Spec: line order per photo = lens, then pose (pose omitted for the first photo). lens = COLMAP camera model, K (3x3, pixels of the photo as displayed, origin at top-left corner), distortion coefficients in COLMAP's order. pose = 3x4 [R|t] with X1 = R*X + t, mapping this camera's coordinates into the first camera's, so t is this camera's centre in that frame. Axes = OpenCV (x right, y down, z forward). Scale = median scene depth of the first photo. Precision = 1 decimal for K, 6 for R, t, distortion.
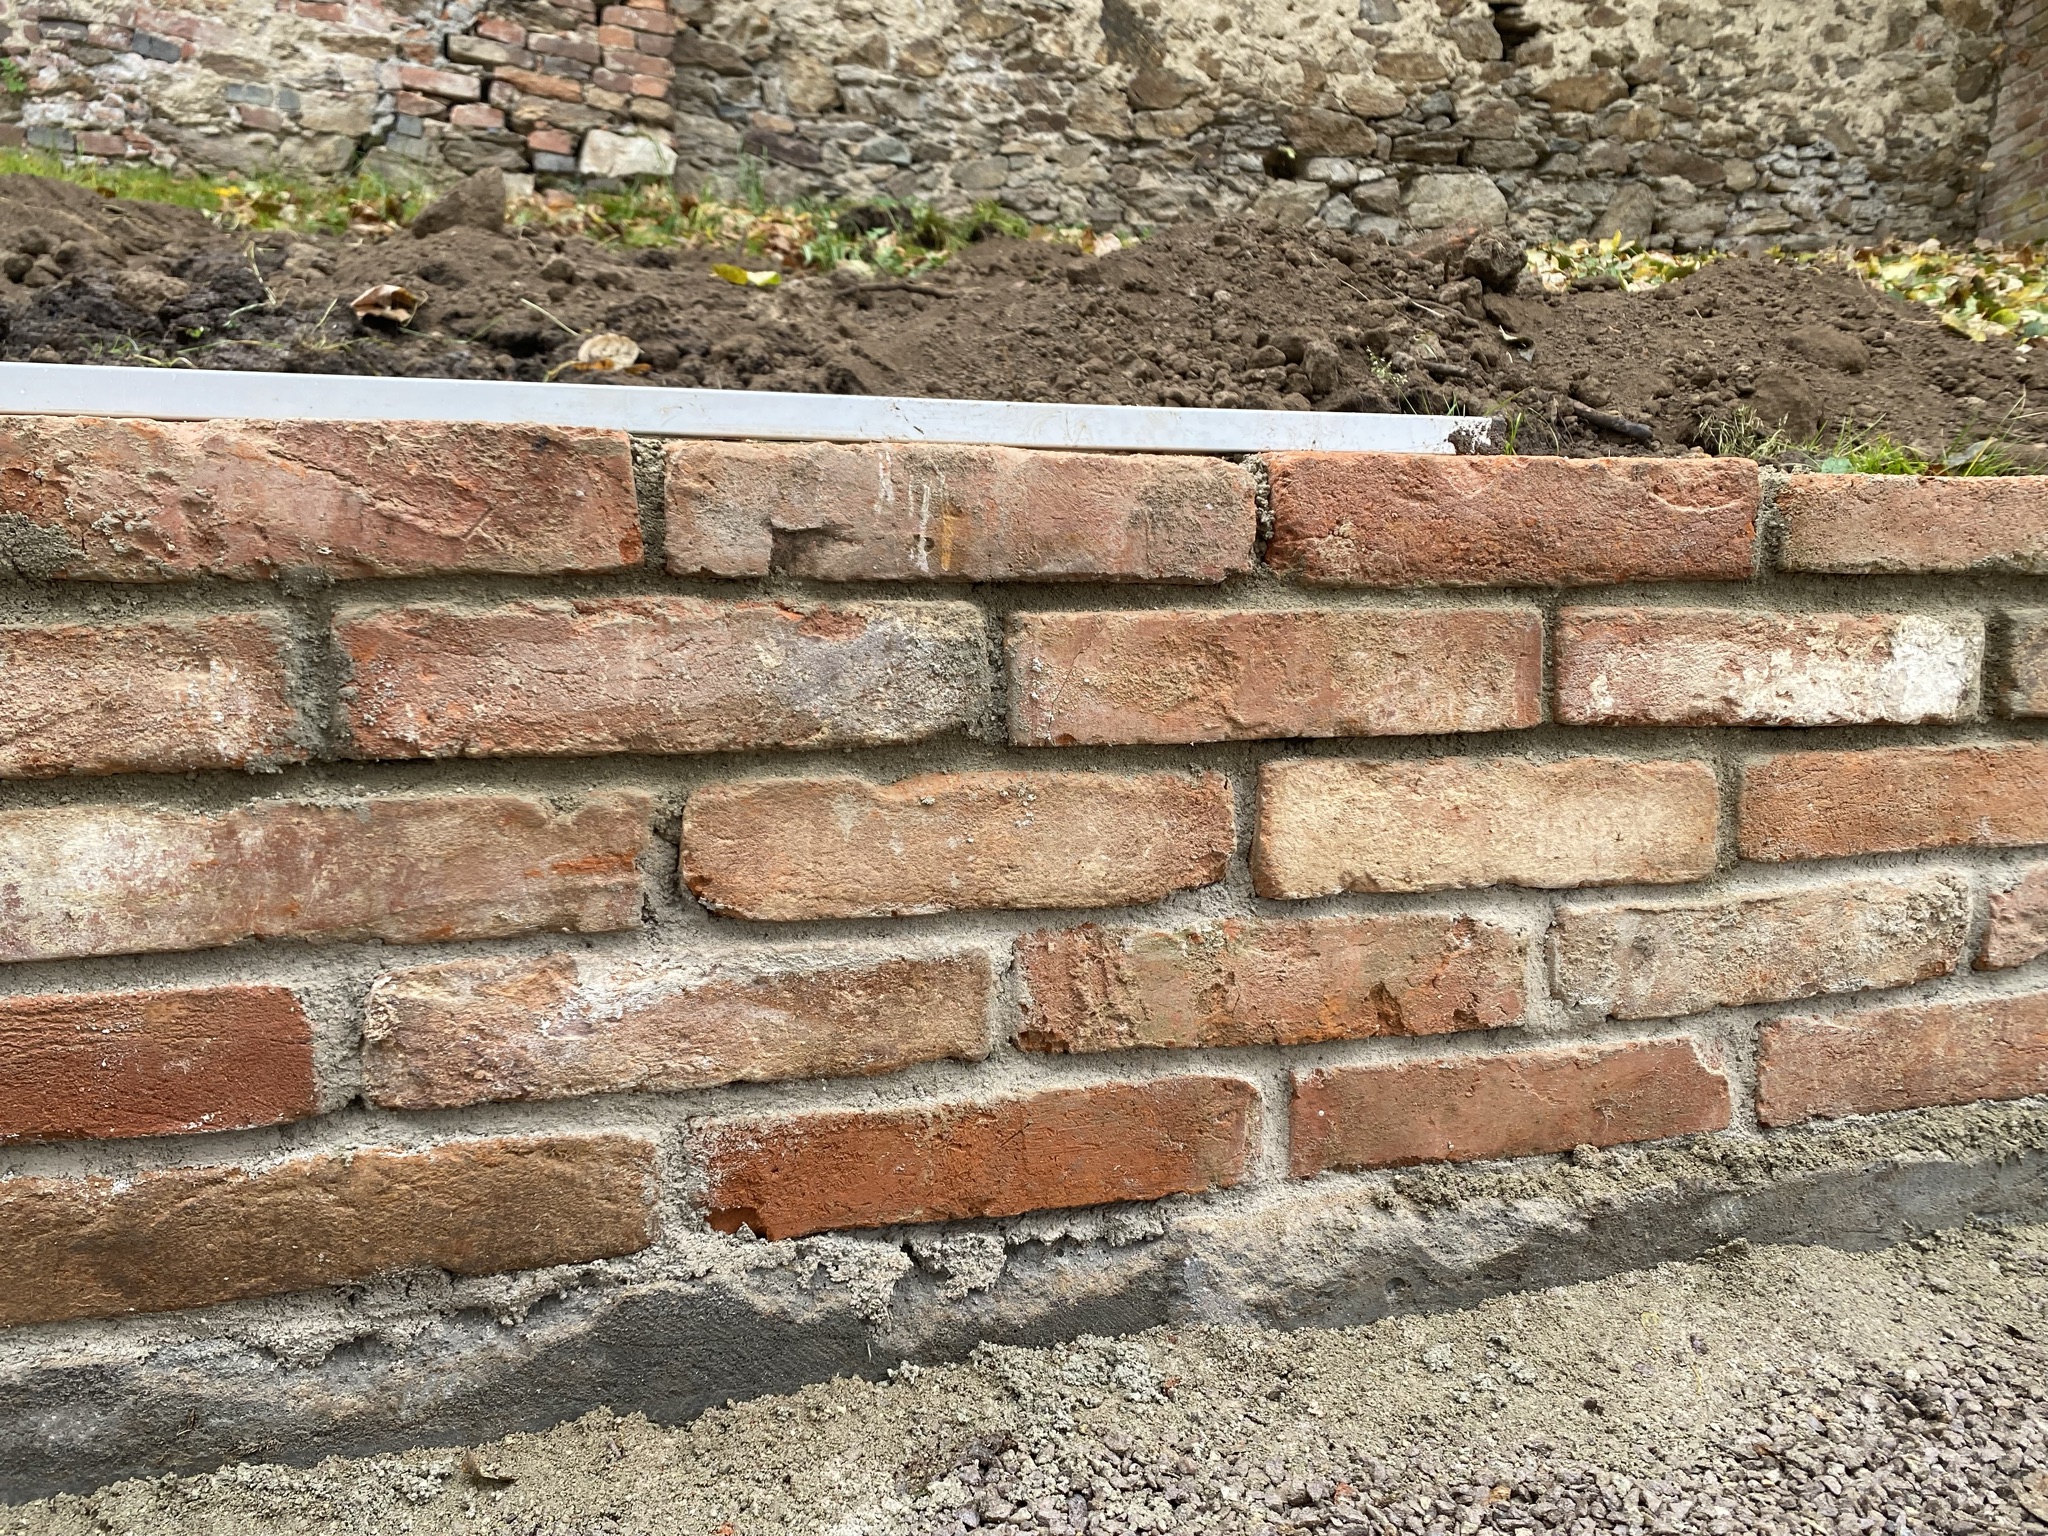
lens RADIAL K [[1572.8, 0, 1023.5], [0, 1572.8, 771.2], [0, 0, 1]] dist [0.007188, -0.001111]
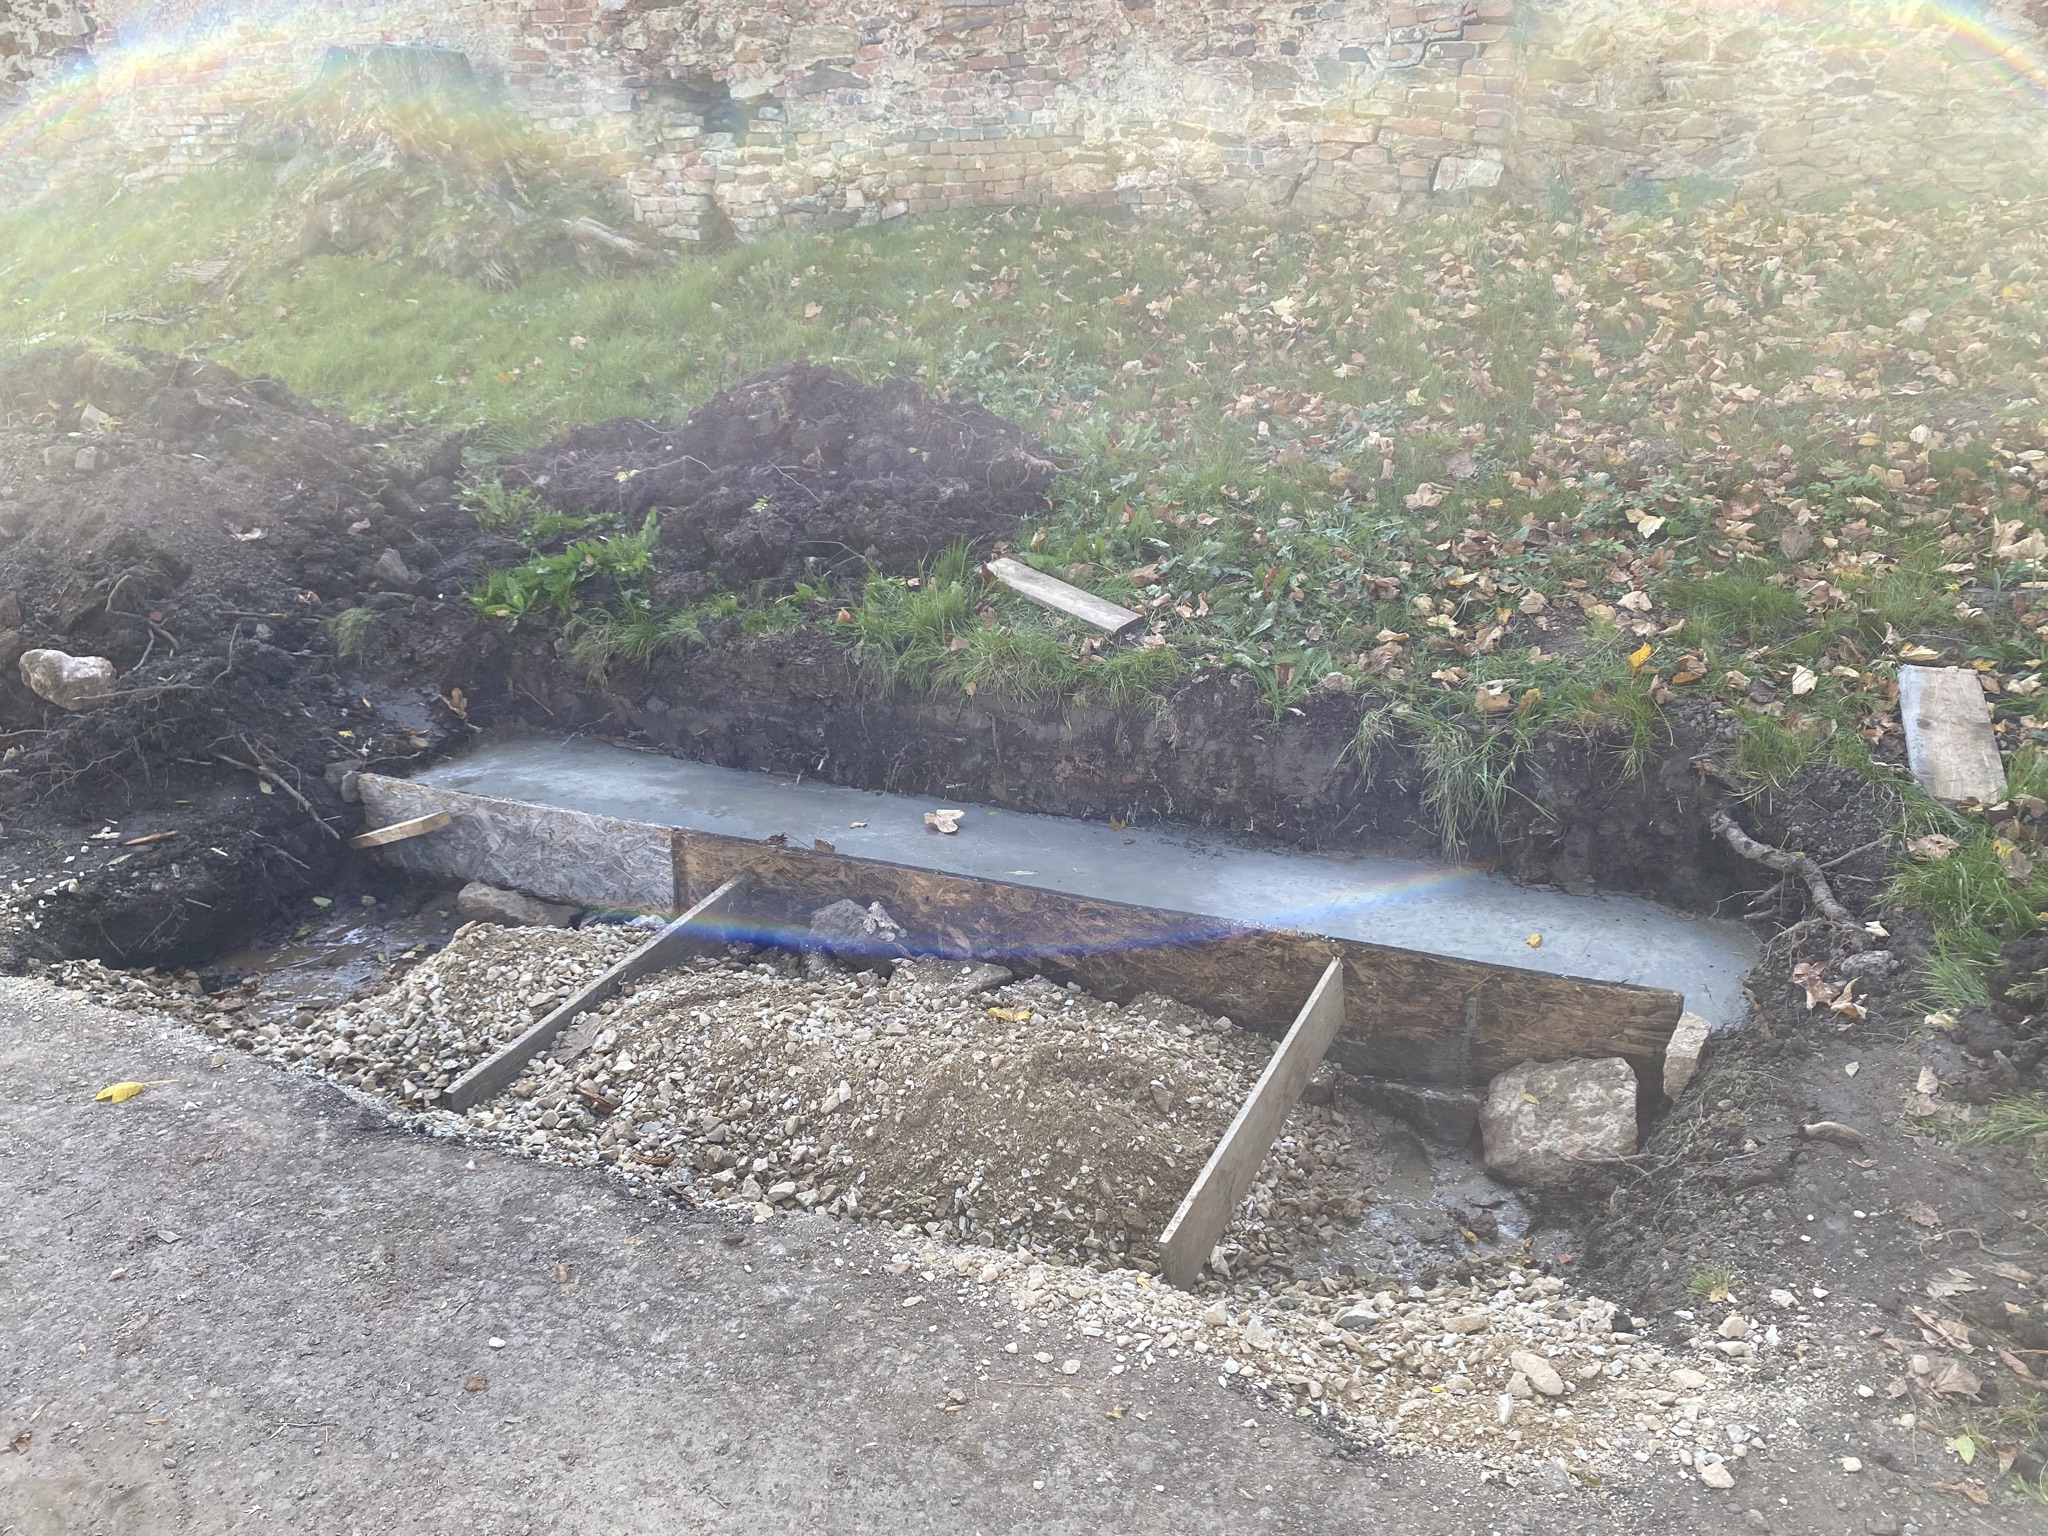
lens RADIAL K [[1572.8, 0, 1024.9], [0, 1572.8, 767.3], [0, 0, 1]] dist [0.007188, -0.001111]
pose [[0.736557, 0.212902, -0.641994, 0.474660], [-0.060940, 0.966197, 0.250500, -0.214826], [0.673625, -0.145385, 0.724633, -0.350986]]
